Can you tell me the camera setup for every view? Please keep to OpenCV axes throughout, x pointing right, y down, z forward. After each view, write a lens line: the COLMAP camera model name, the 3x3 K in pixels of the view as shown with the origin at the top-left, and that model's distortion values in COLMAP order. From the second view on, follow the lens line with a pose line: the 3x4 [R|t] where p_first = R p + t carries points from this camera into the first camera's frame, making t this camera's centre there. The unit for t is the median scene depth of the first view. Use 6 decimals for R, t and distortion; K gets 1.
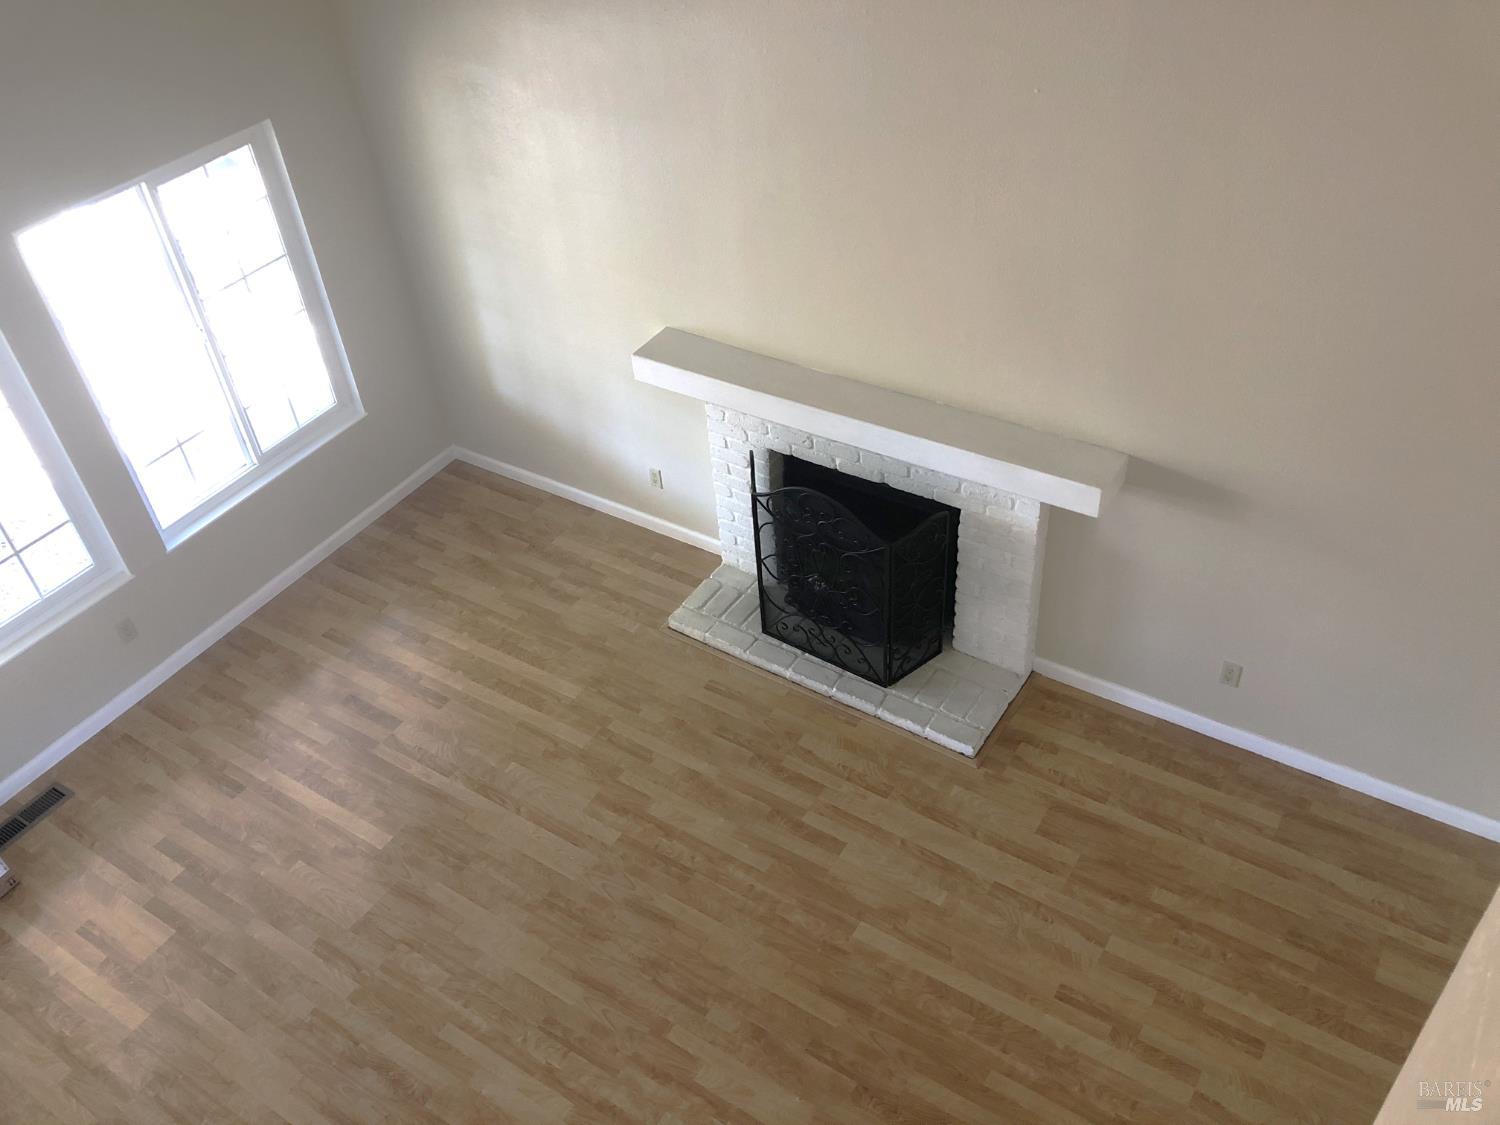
lens RADIAL K [[1231.0, 0, 746.7], [0, 1231.0, 559.0], [0, 0, 1]] dist [0.052726, -0.015532]
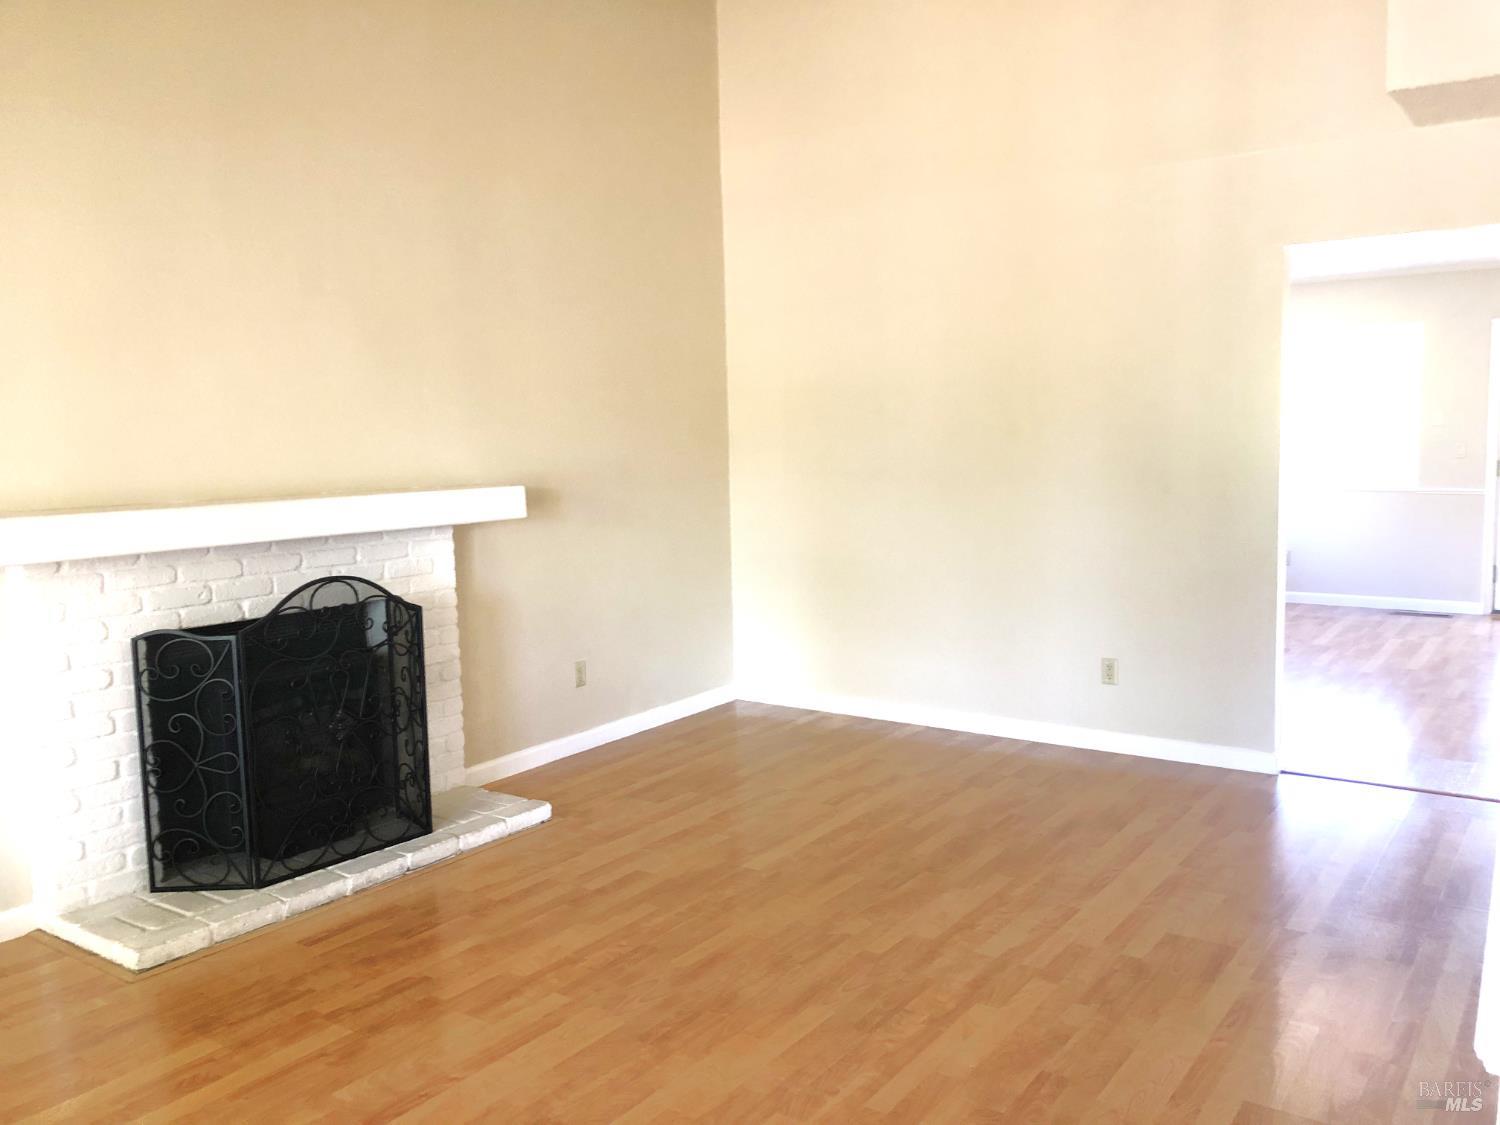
lens RADIAL K [[1231.0, 0, 747.5], [0, 1231.0, 563.6], [0, 0, 1]] dist [0.052726, -0.015532]
pose [[0.047564, -0.035559, 0.998235, -0.750240], [0.669747, 0.742569, -0.005461, 0.128121], [-0.741065, 0.668825, 0.059135, 0.744357]]
